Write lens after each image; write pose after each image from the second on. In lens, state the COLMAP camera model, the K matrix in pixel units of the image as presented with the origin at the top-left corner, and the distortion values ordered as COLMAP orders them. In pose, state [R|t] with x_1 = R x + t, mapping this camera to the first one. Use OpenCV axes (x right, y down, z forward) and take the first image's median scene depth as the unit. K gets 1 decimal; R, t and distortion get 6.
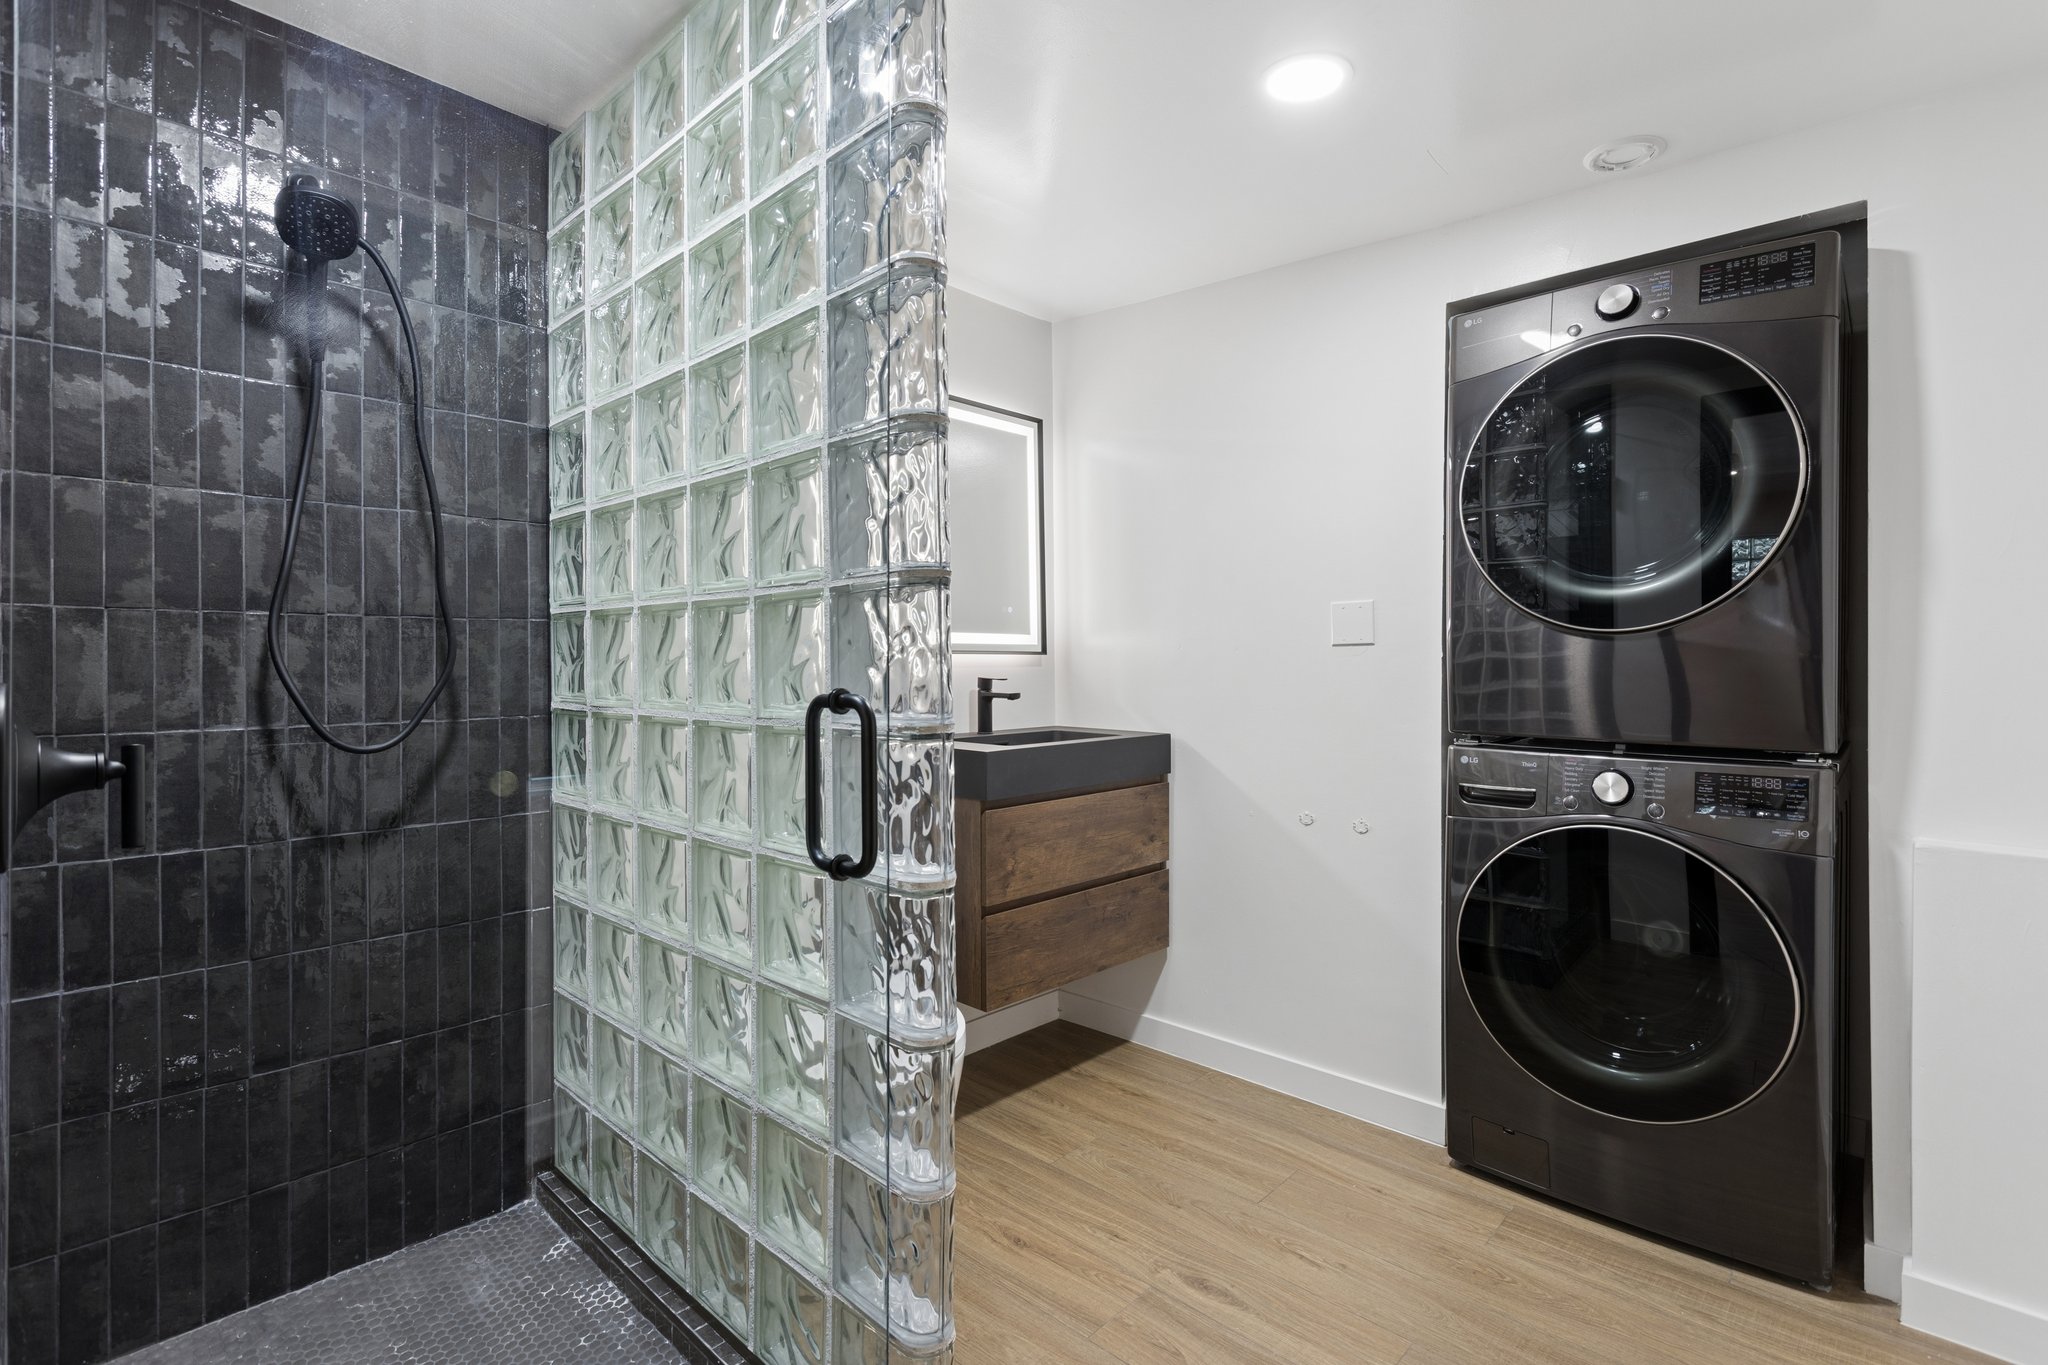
lens RADIAL K [[950.5, 0, 1024.0], [0, 950.5, 682.5], [0, 0, 1]] dist [-0.000125, 0.000624]
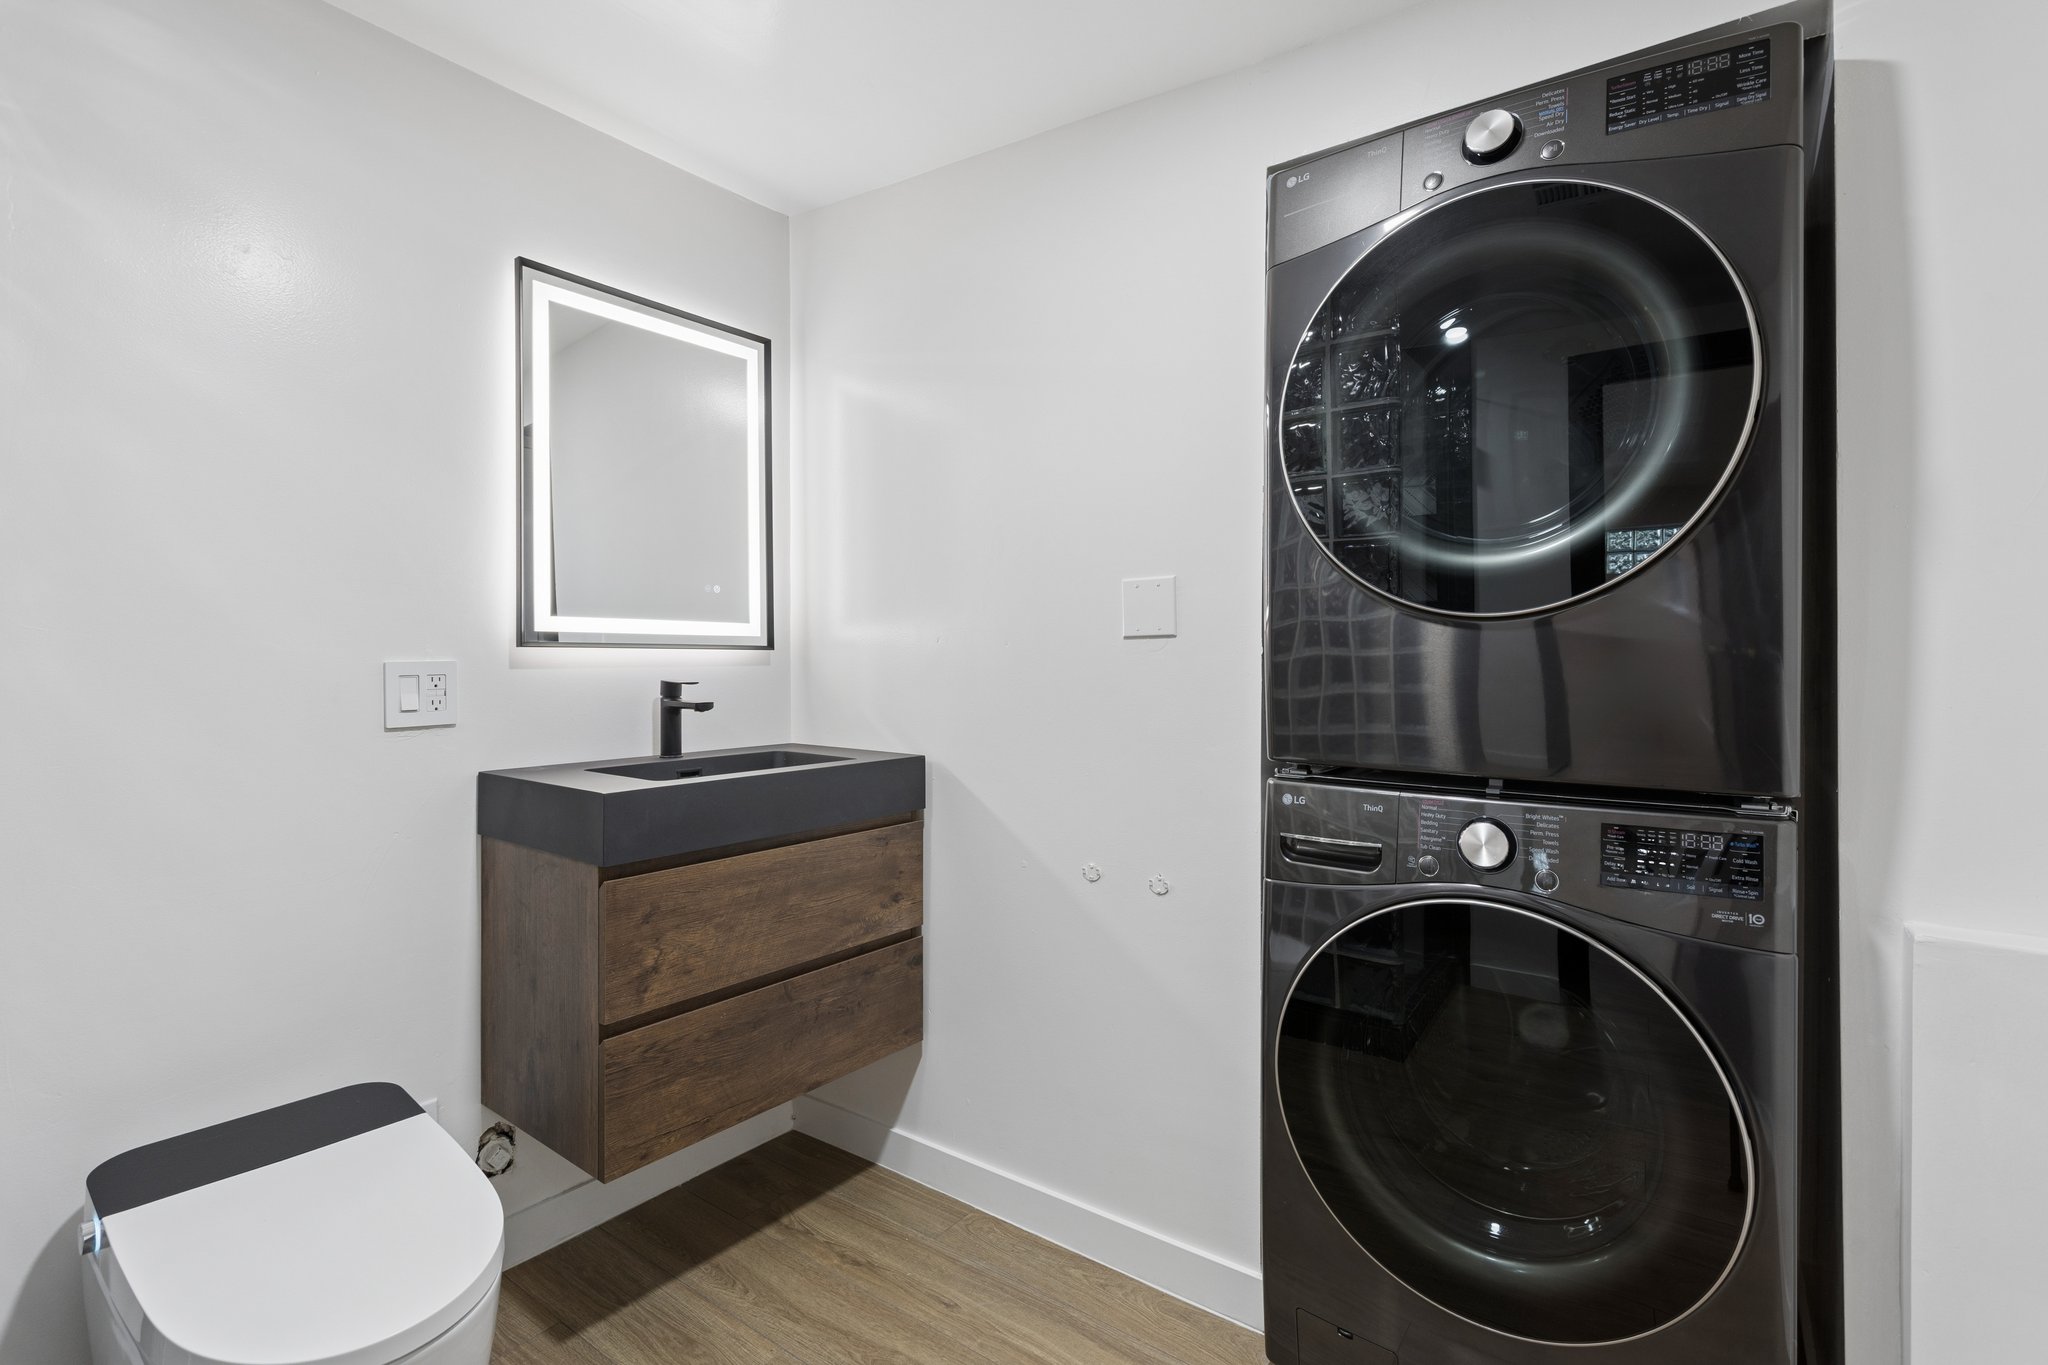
lens RADIAL K [[972.9, 0, 1014.6], [0, 972.9, 678.8], [0, 0, 1]] dist [-0.002209, -0.000132]
pose [[0.992745, -0.000029, 0.120240, 0.147804], [0.000227, 0.999999, -0.001633, -0.005873], [-0.120239, 0.001649, 0.992744, 0.258254]]
